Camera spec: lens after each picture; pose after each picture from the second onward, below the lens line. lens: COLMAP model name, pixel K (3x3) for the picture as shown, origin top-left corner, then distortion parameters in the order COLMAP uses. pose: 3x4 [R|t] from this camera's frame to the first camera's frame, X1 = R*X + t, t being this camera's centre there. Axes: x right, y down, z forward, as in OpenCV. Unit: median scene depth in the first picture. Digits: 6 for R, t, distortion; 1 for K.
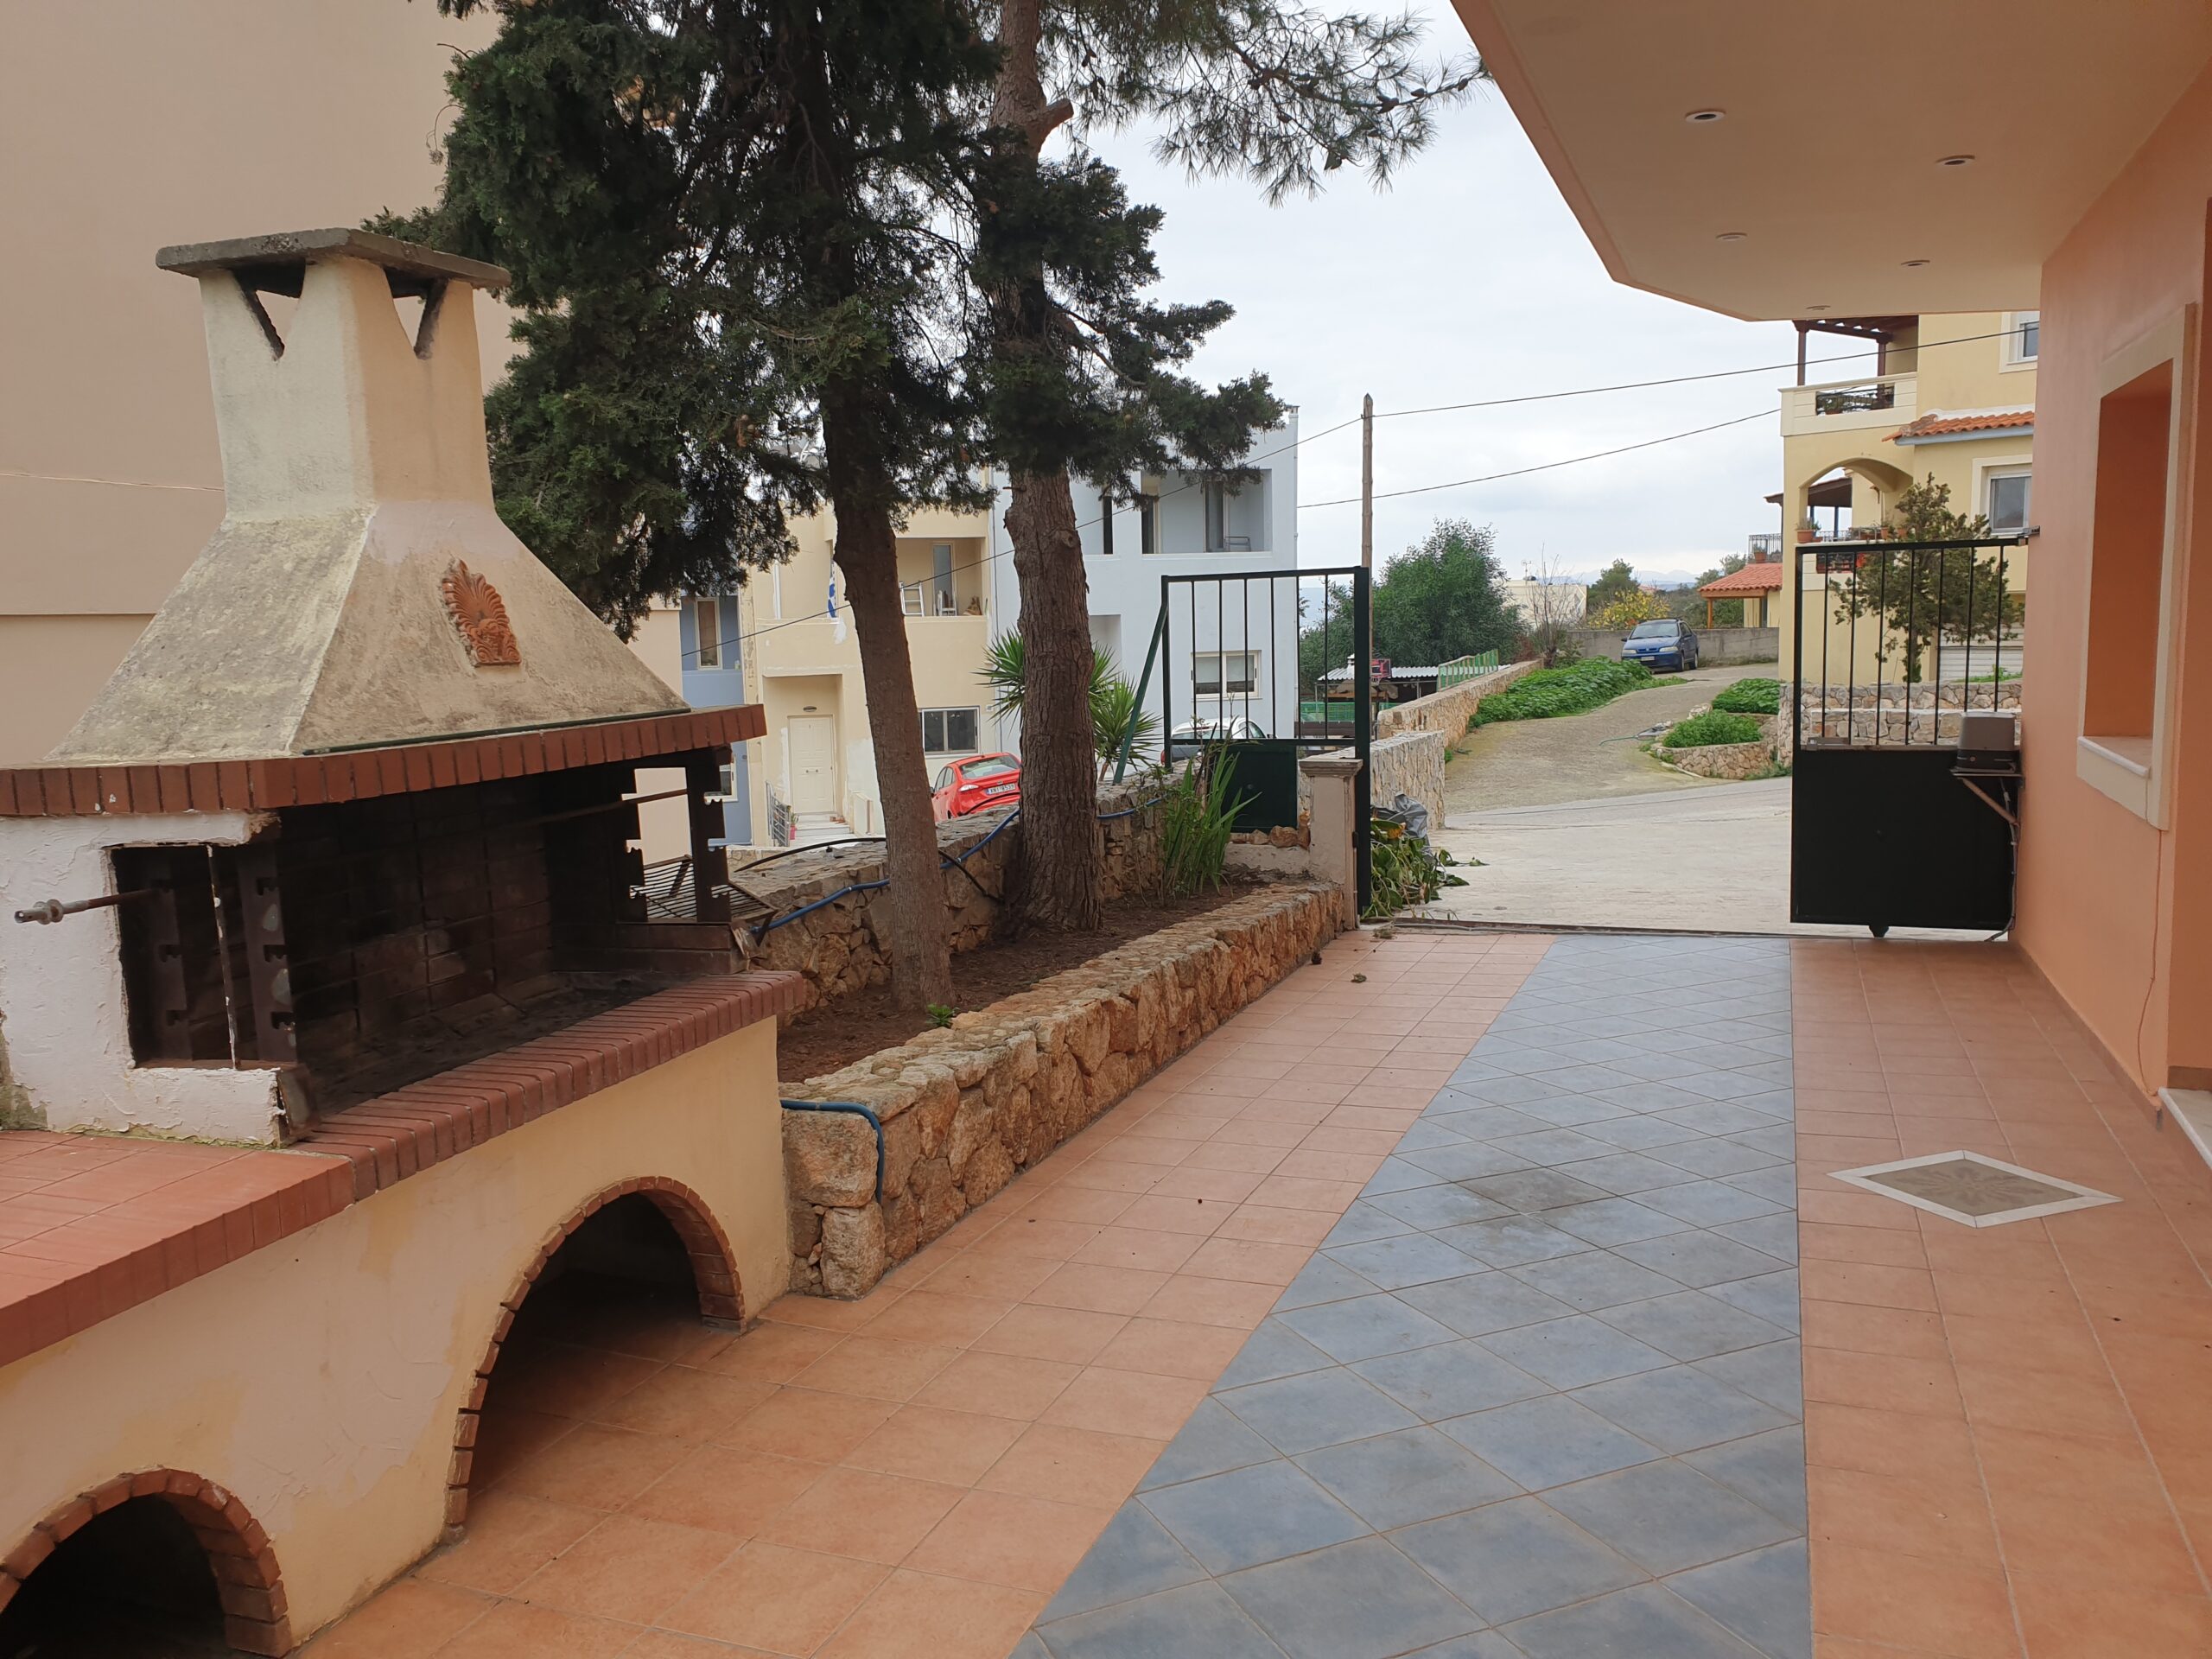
lens RADIAL K [[1740.9, 0, 1103.7], [0, 1740.9, 783.0], [0, 0, 1]] dist [0.027000, -0.007011]
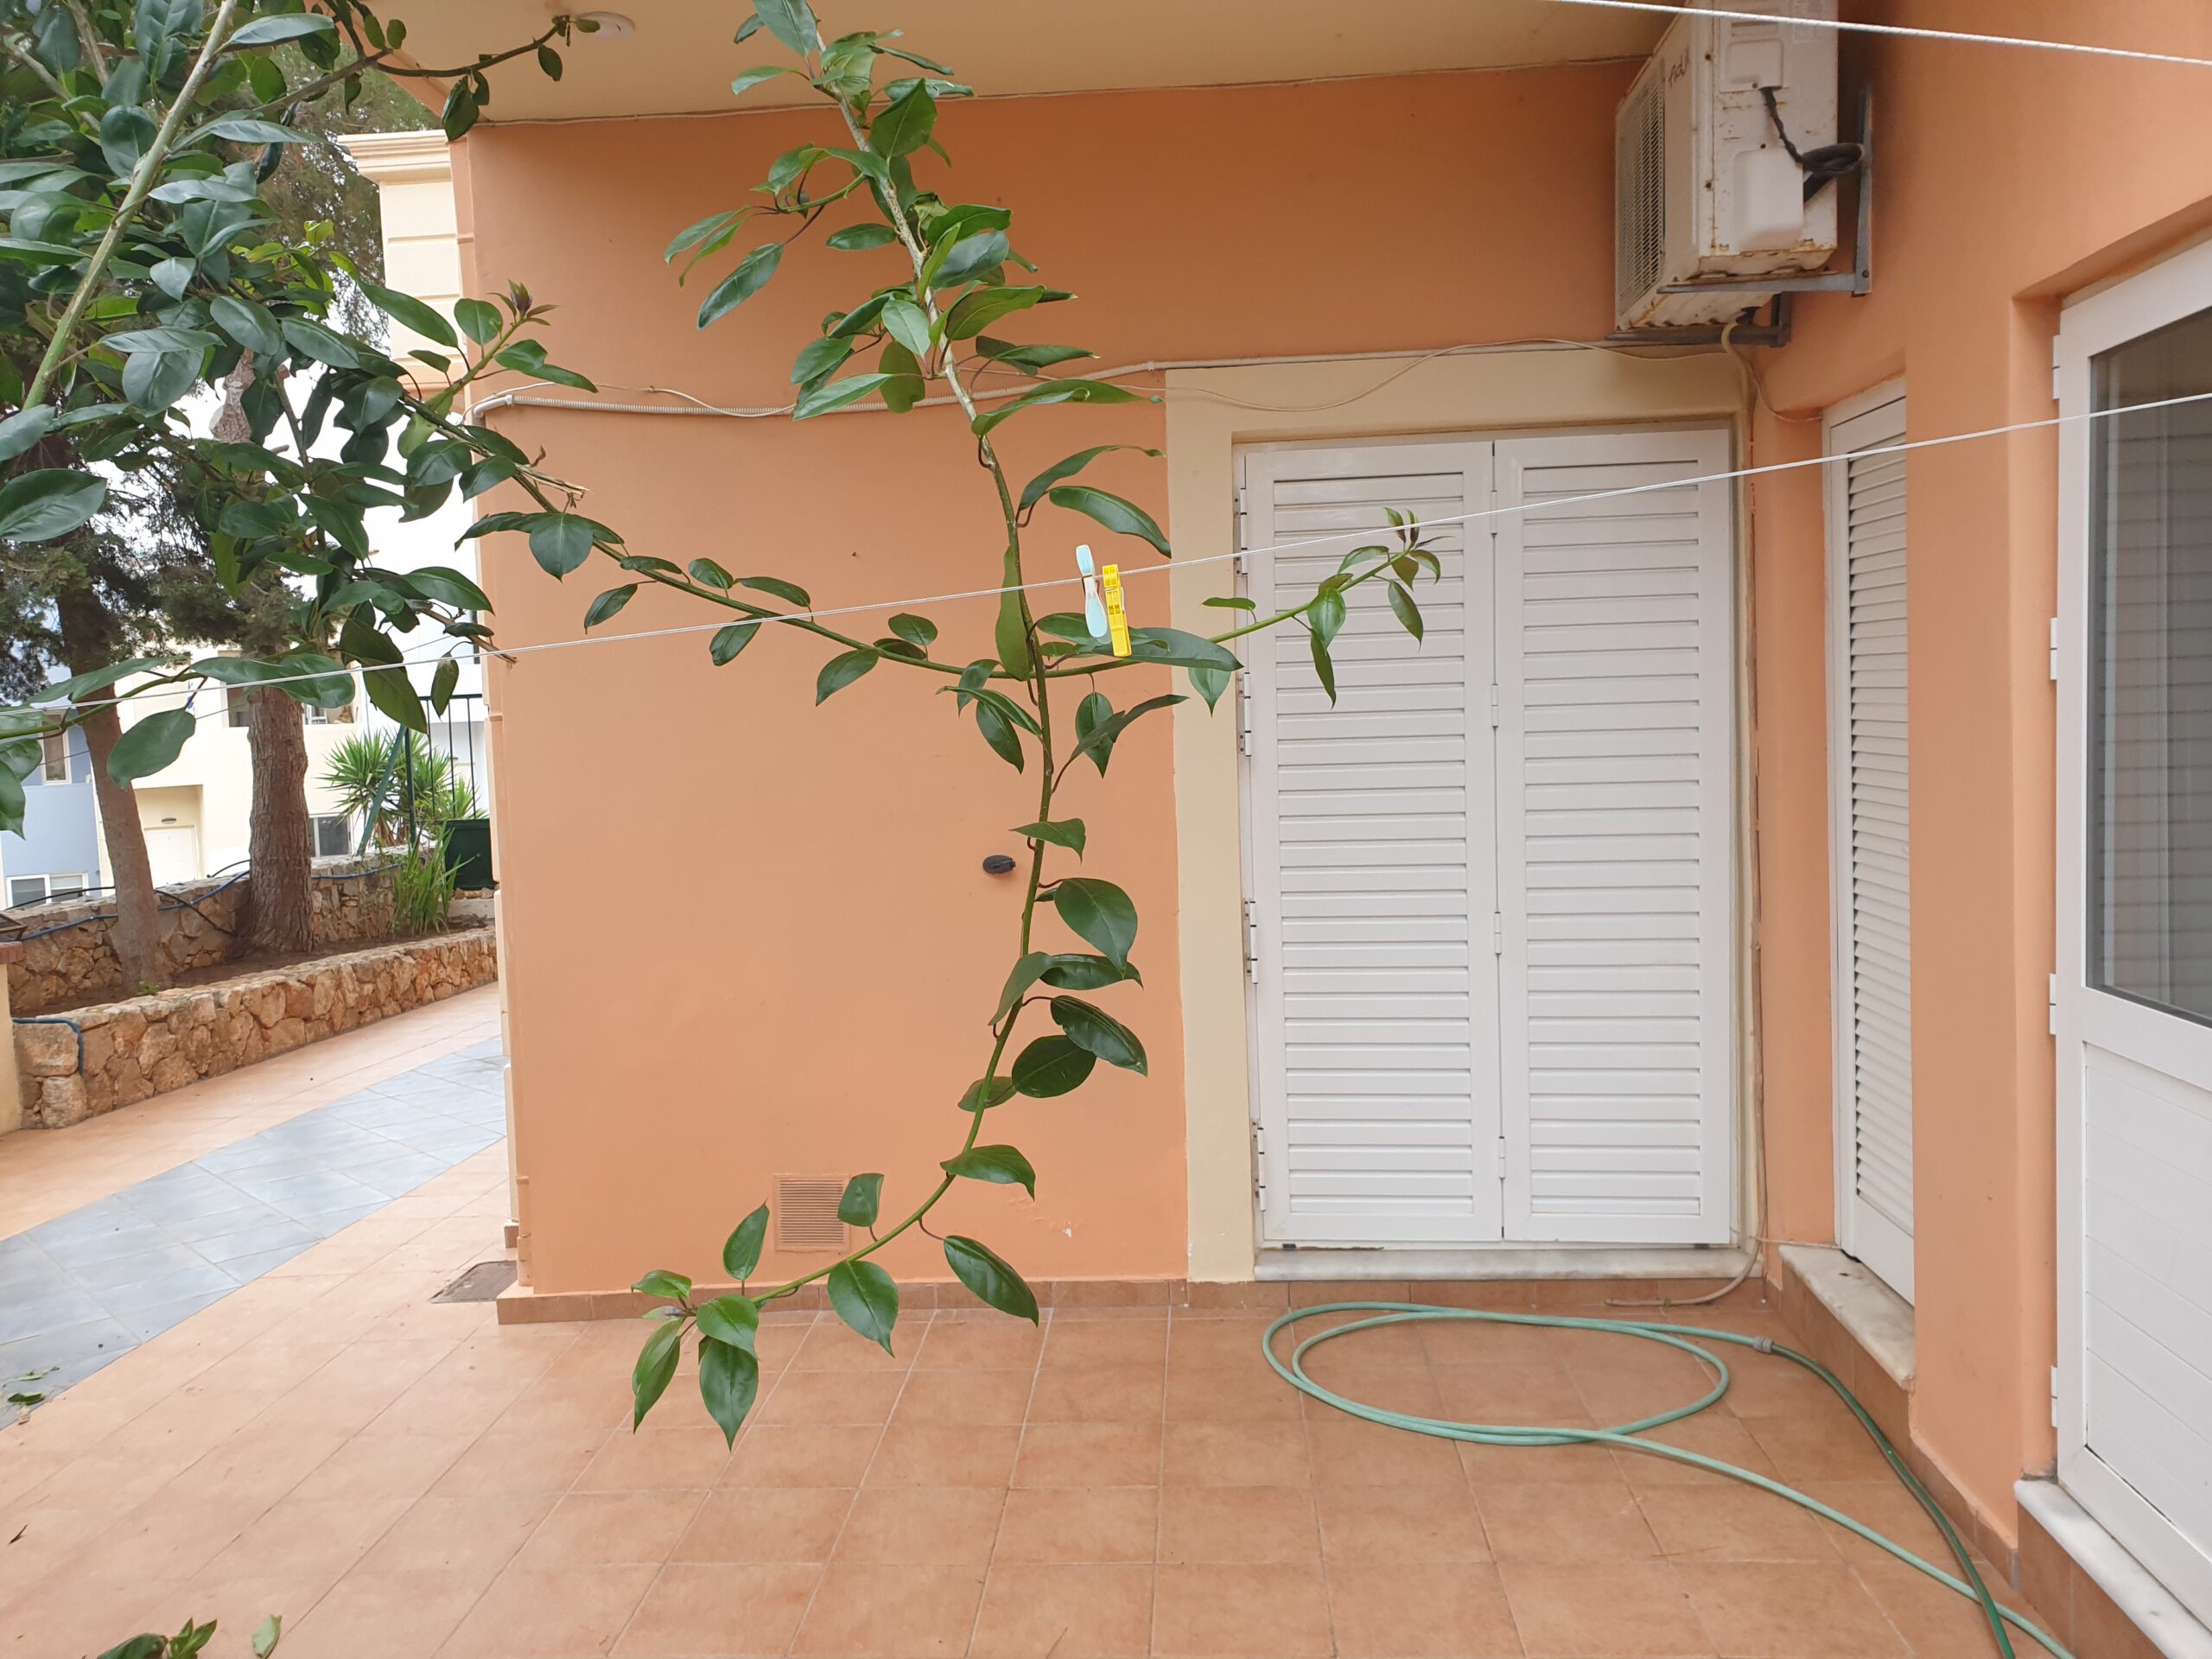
lens RADIAL K [[1740.9, 0, 1124.4], [0, 1740.9, 826.8], [0, 0, 1]] dist [0.027000, -0.007011]
pose [[0.949934, -0.026289, 0.311343, 0.324259], [0.036938, 0.998915, -0.028355, 0.082277], [-0.310260, 0.038436, 0.949875, -1.006321]]
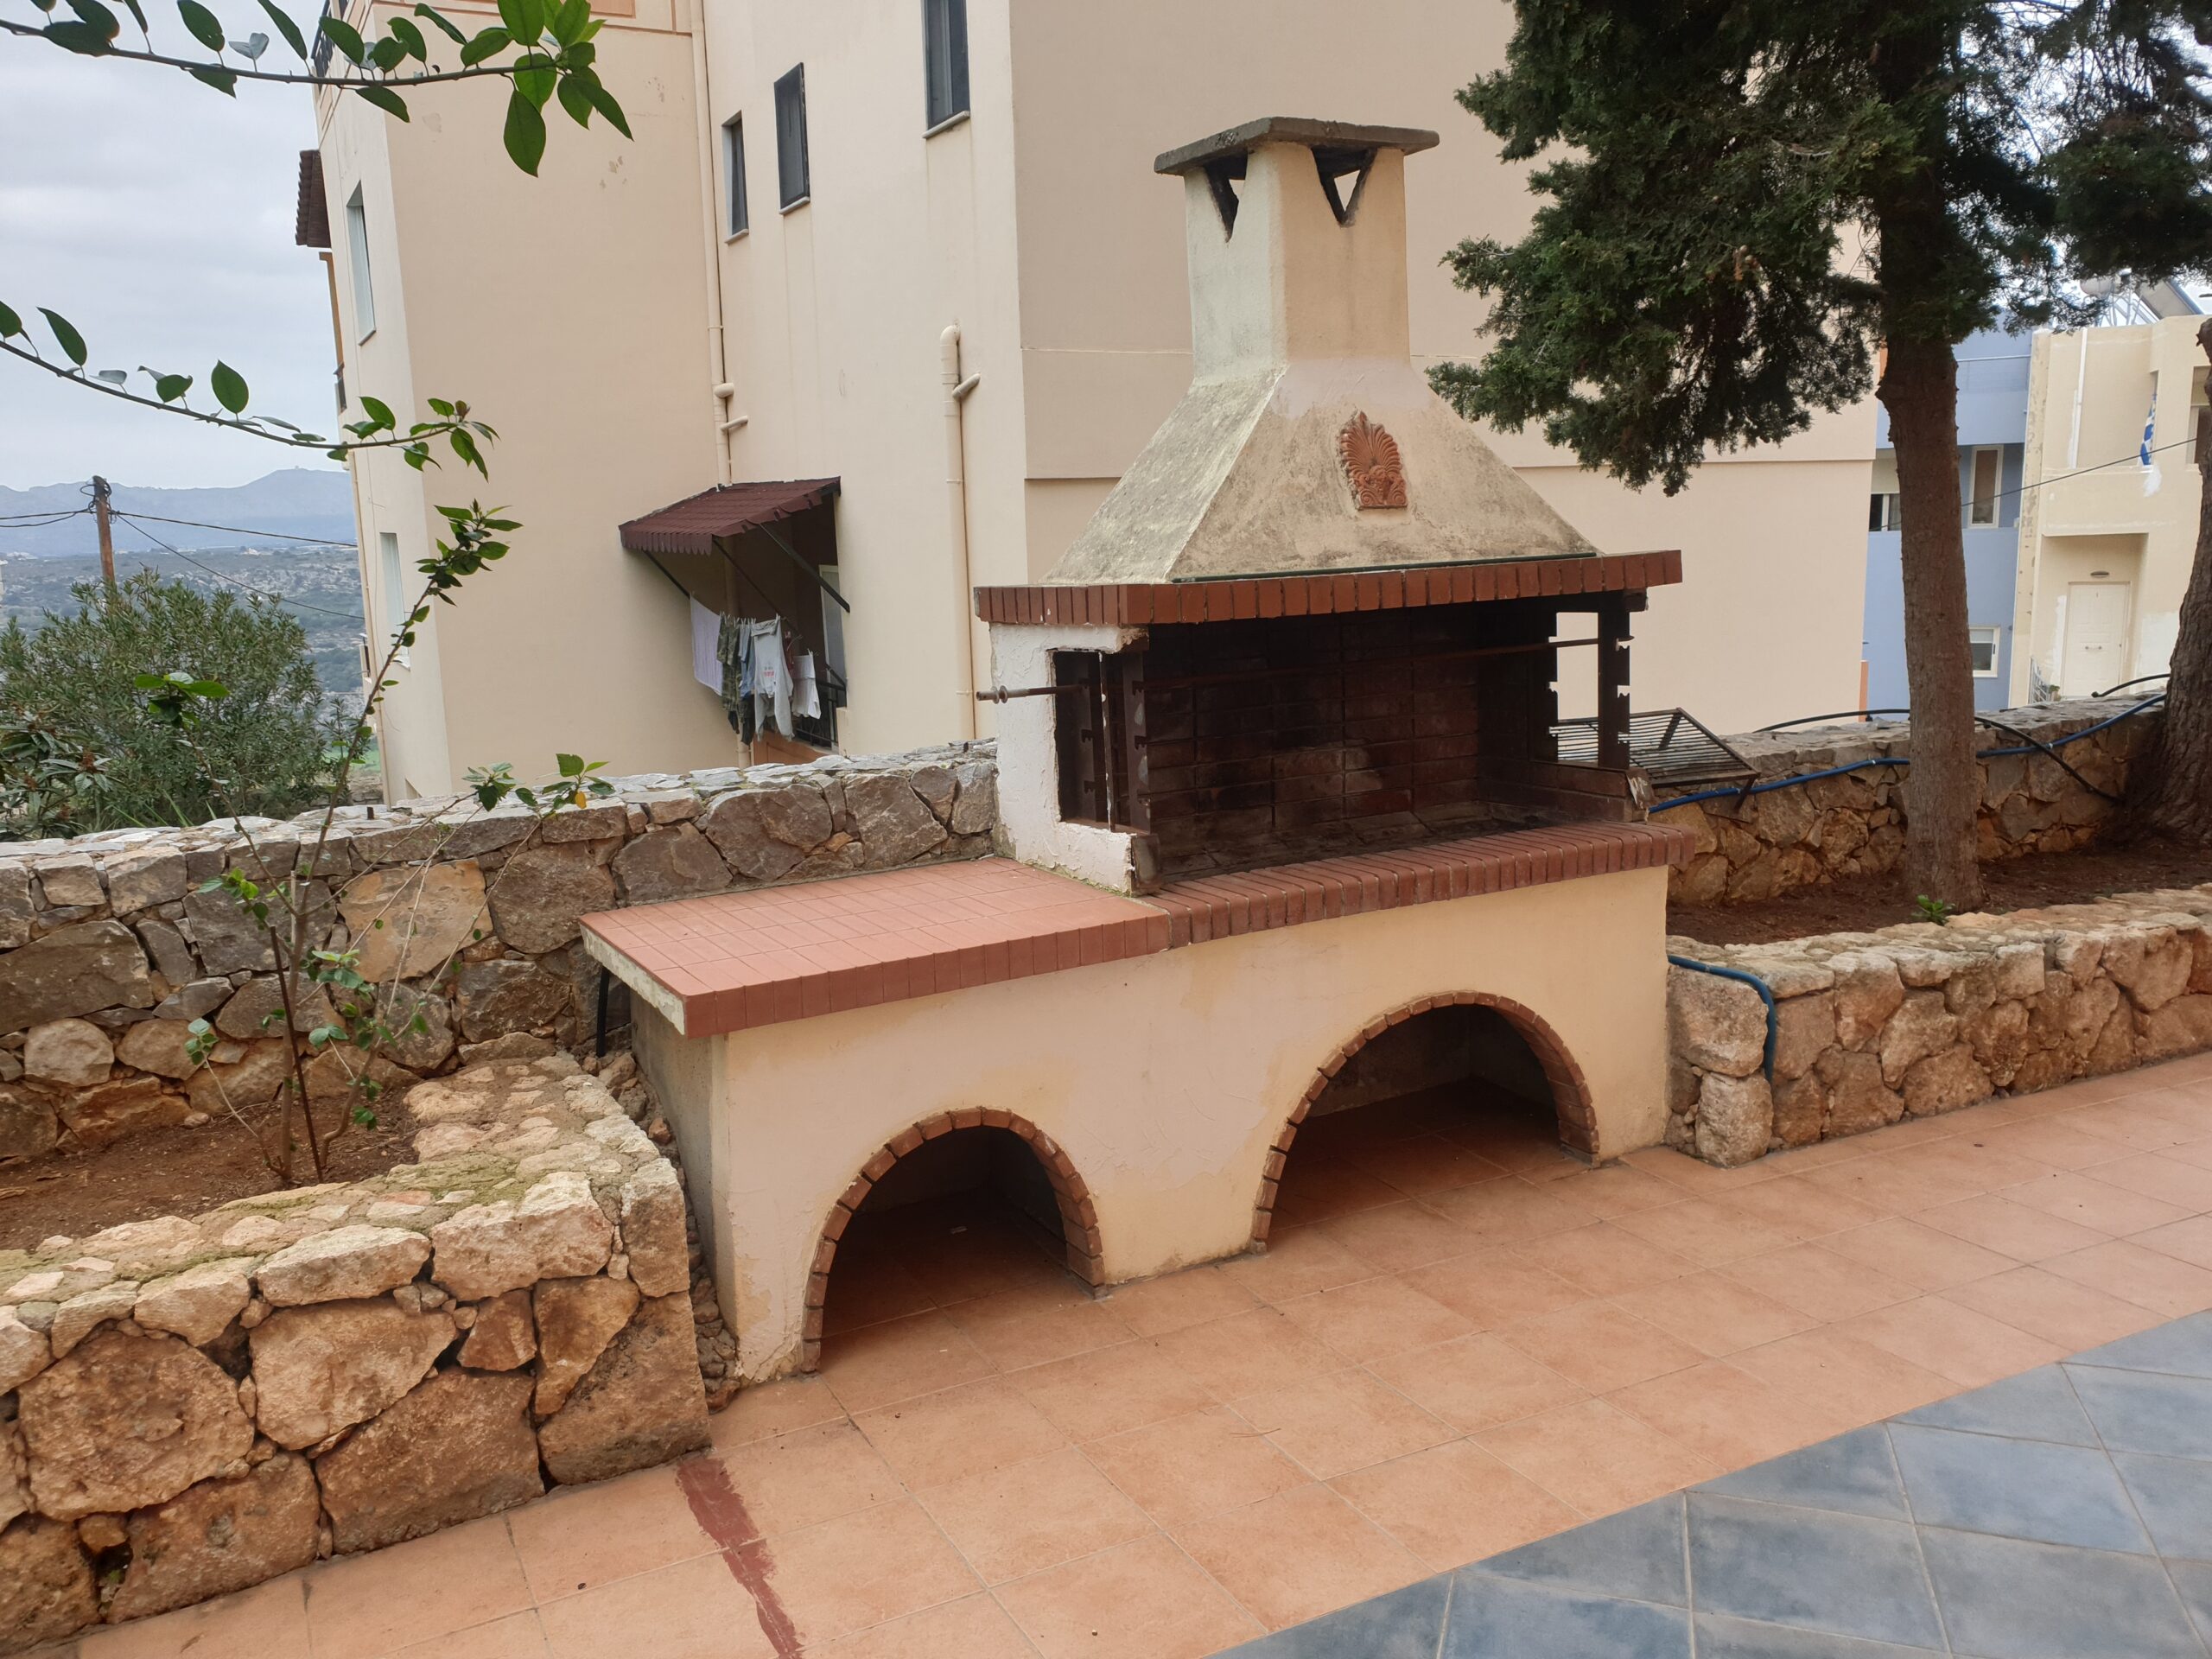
lens RADIAL K [[1740.9, 0, 1035.7], [0, 1740.9, 802.2], [0, 0, 1]] dist [0.027000, -0.007011]
pose [[0.745578, 0.115865, -0.656269, 0.187862], [-0.055425, 0.992139, 0.112195, 0.003867], [0.664110, -0.047277, 0.746139, 0.023194]]
